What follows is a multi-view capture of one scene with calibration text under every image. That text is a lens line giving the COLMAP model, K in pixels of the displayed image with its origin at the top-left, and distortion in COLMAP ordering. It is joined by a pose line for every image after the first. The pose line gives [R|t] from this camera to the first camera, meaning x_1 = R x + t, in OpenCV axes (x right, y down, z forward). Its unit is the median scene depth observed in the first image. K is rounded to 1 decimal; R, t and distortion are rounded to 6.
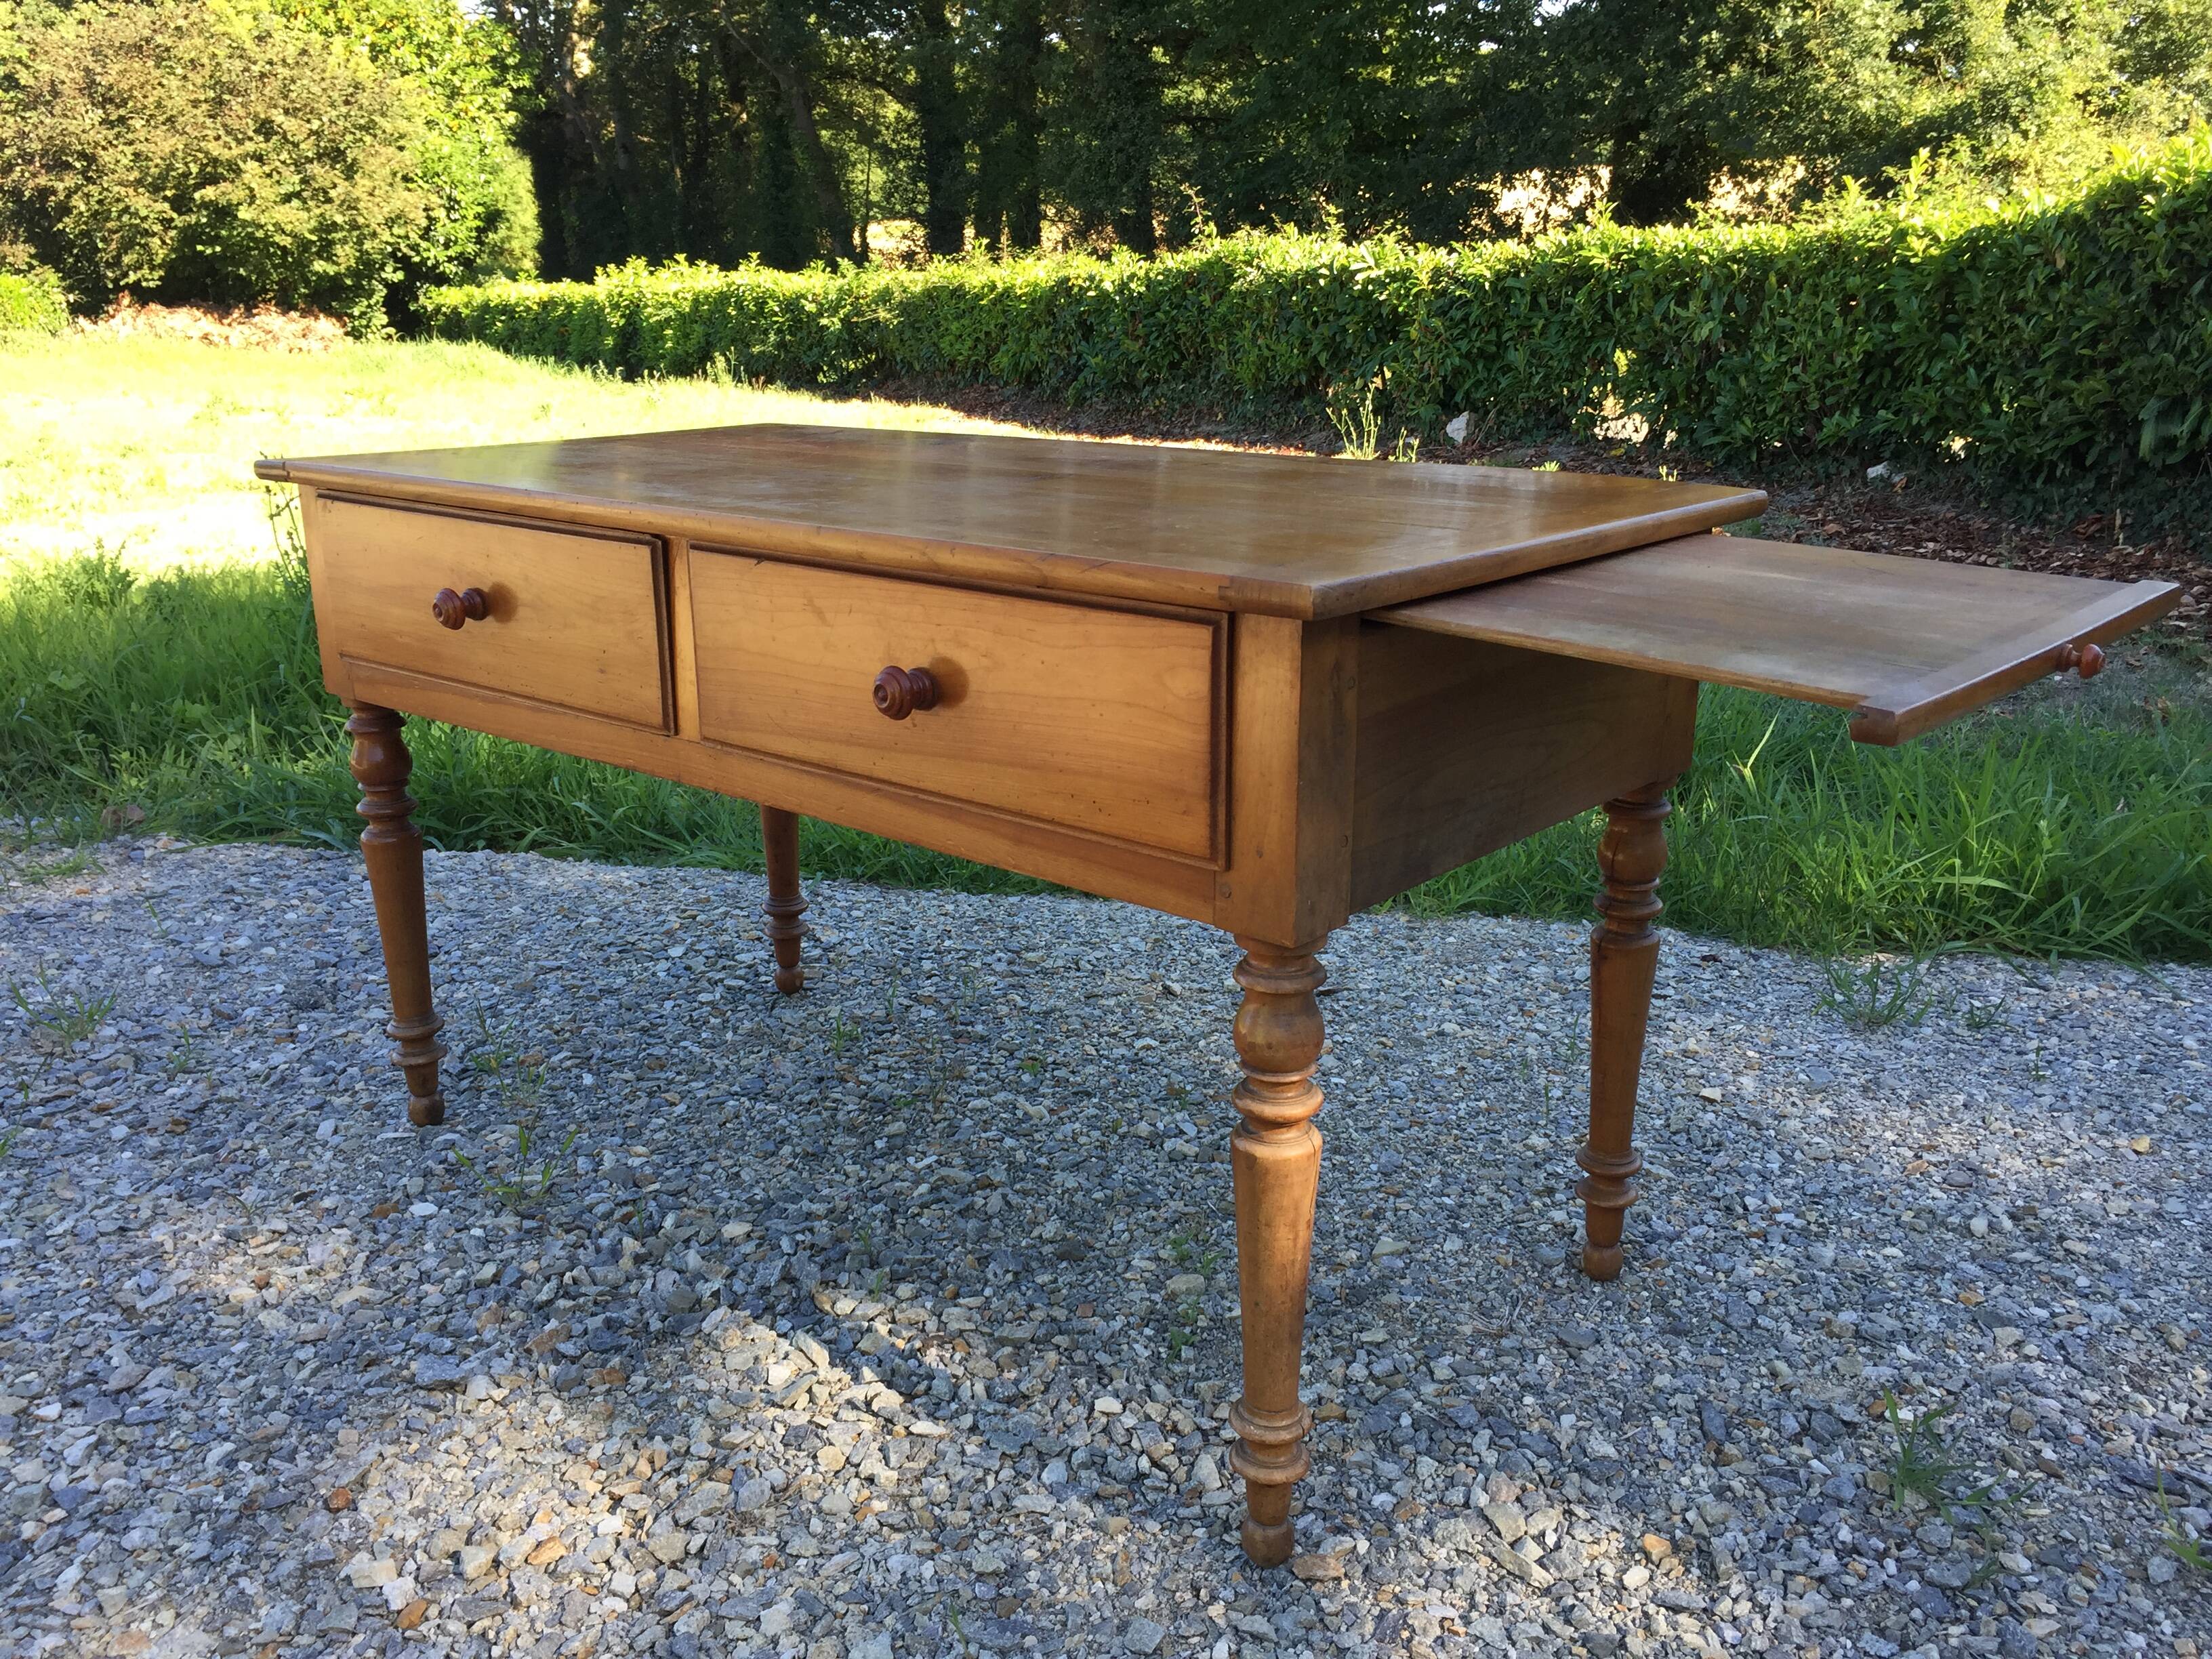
lens RADIAL K [[1879.9, 0, 1109.9], [0, 1879.9, 846.2], [0, 0, 1]] dist [0.084261, -0.114670]
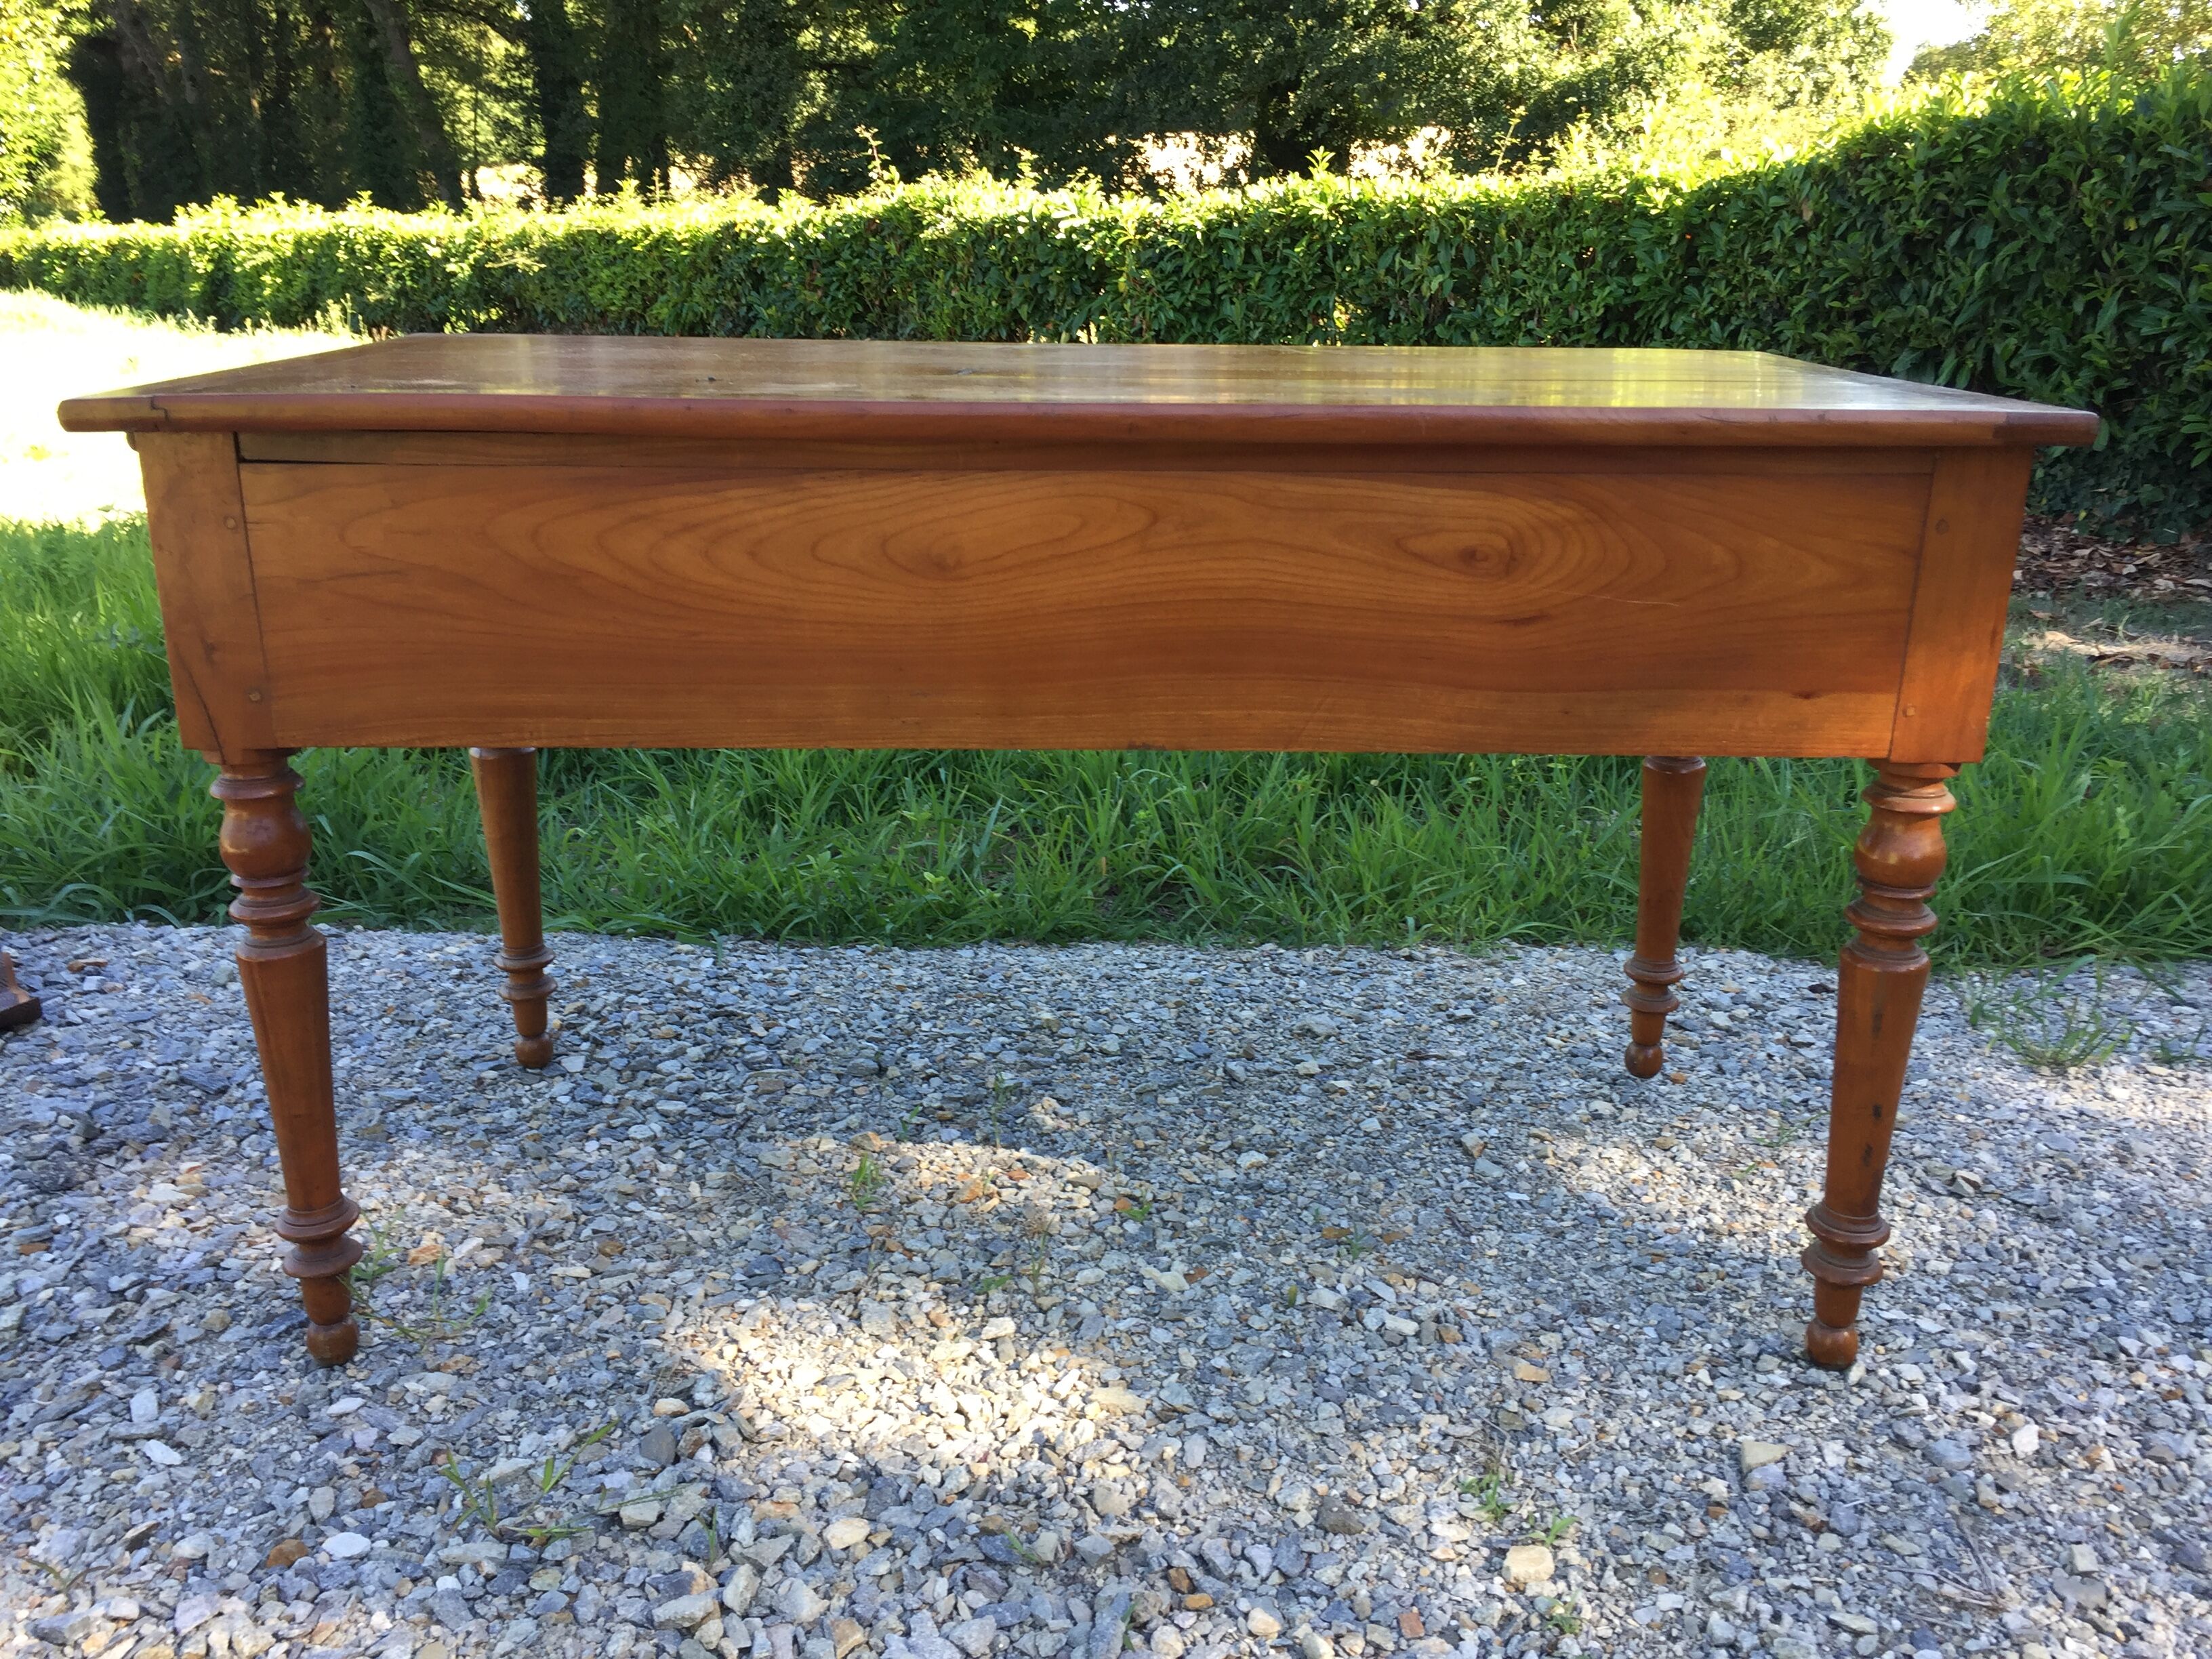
lens RADIAL K [[1878.2, 0, 1116.5], [0, 1878.2, 849.7], [0, 0, 1]] dist [0.086139, -0.119849]
pose [[0.981244, -0.046273, 0.187135, -0.160554], [0.042272, 0.998785, 0.025312, -0.040532], [-0.188079, -0.016927, 0.982008, 0.233166]]
